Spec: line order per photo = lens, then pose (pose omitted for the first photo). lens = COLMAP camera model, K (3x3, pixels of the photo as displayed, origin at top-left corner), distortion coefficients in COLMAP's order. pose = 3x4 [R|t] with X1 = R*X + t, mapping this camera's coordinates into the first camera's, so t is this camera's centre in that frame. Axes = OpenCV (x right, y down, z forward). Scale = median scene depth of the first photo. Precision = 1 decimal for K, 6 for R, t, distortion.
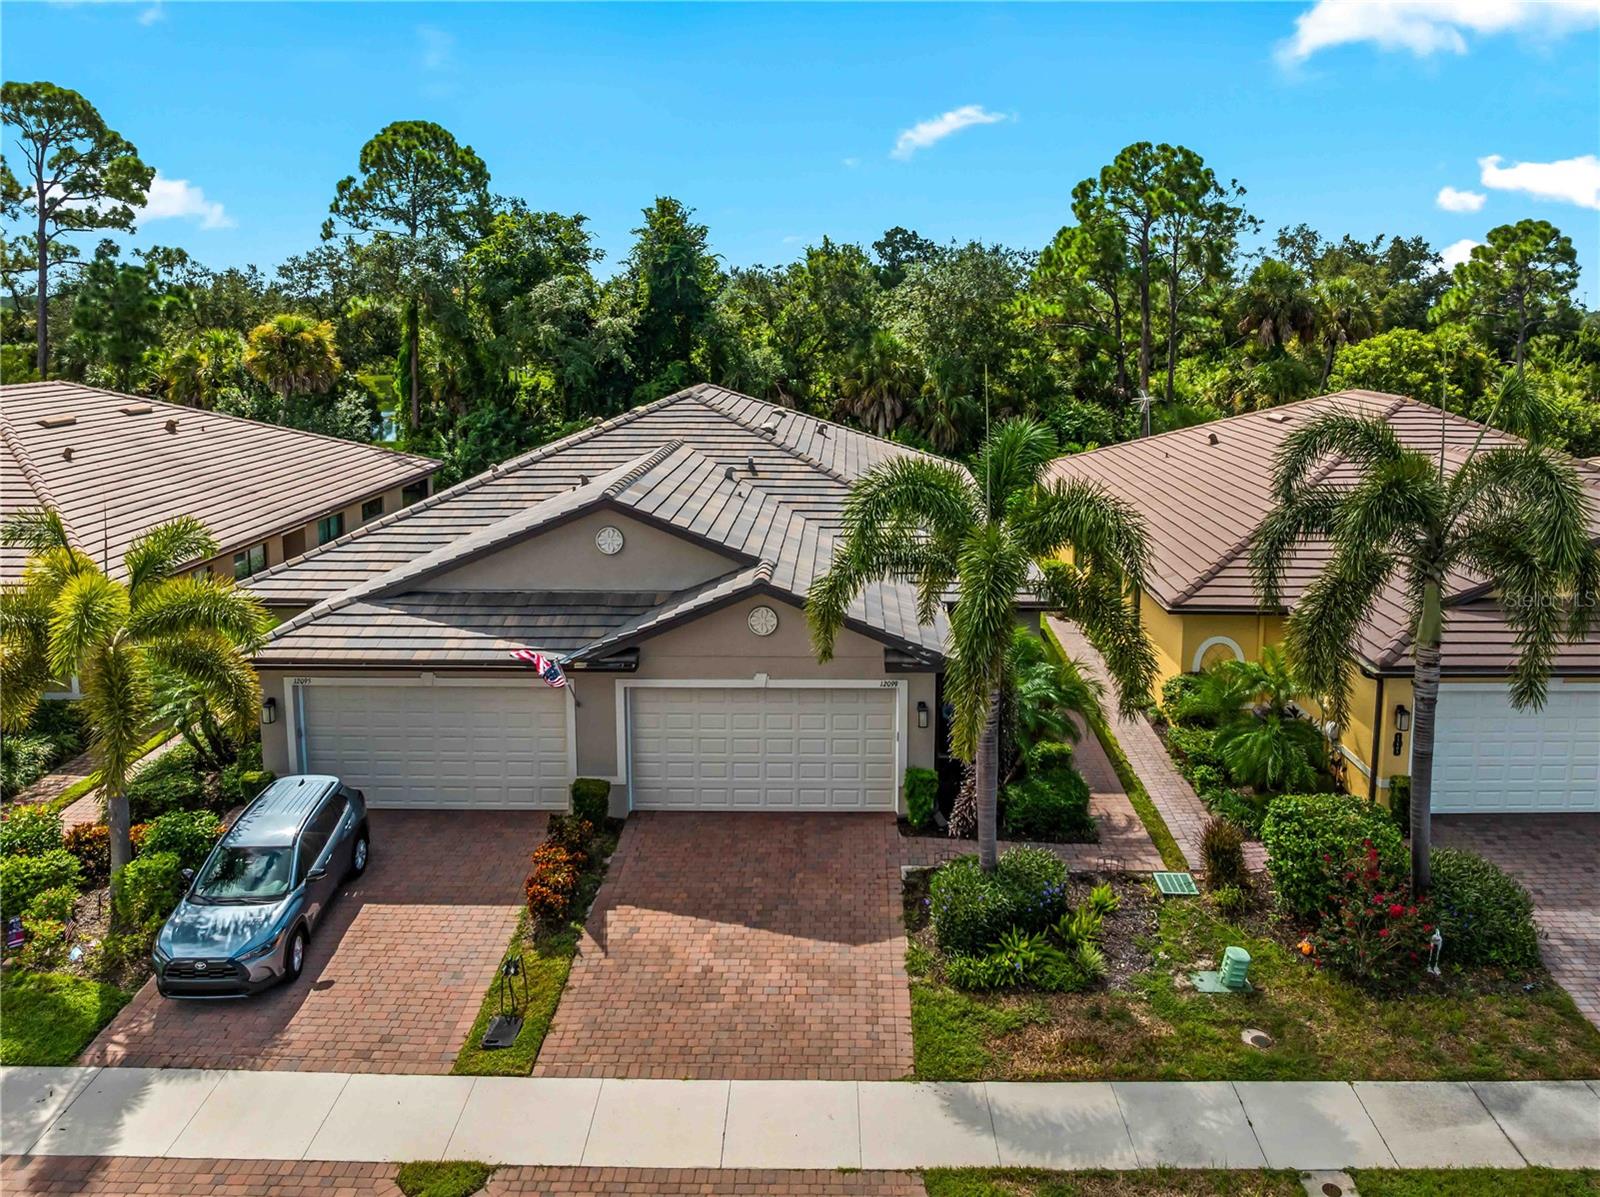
lens RADIAL K [[1298.9, 0, 803.9], [0, 1298.9, 502.2], [0, 0, 1]] dist [-0.038332, -0.005468]
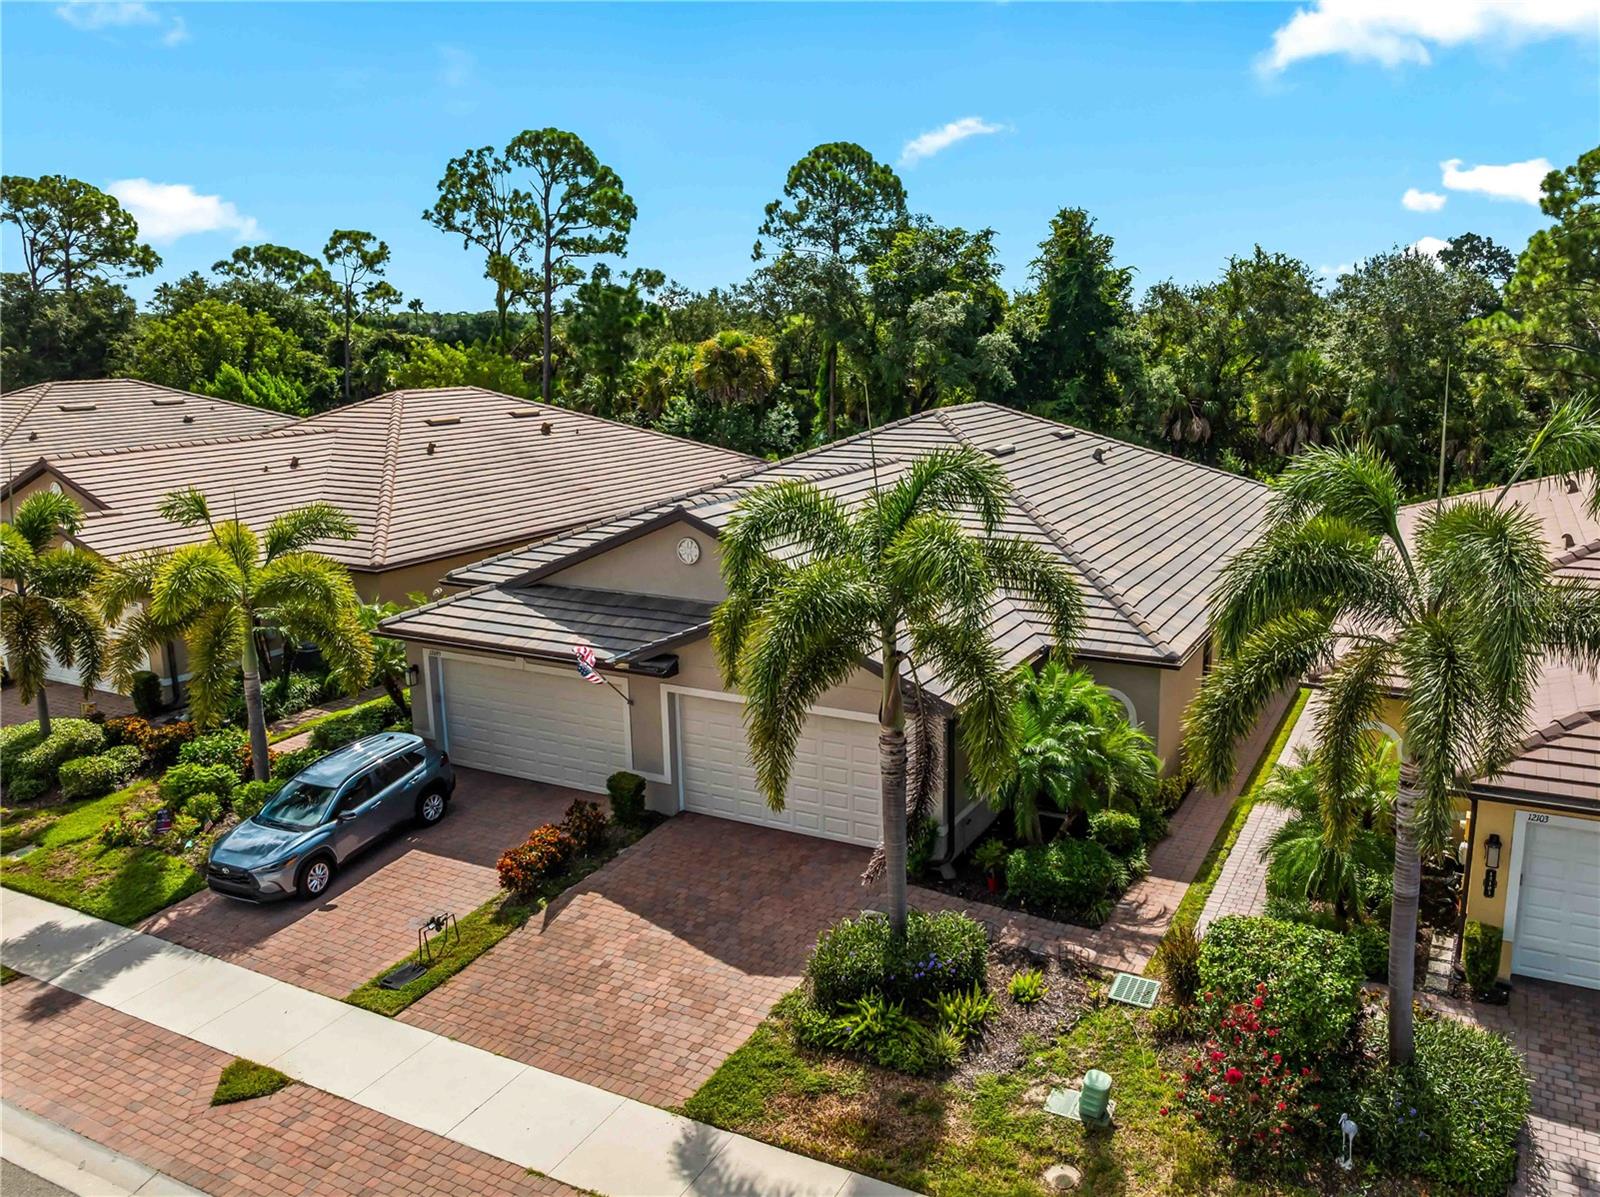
lens RADIAL K [[1272.5, 0, 800.0], [0, 1272.5, 598.5], [0, 0, 1]] dist [-0.008191, -0.082495]
pose [[0.894853, 0.090022, -0.437190, 0.363789], [-0.061866, 0.995012, 0.078255, -0.017191], [0.442054, -0.042979, 0.895958, 0.120946]]
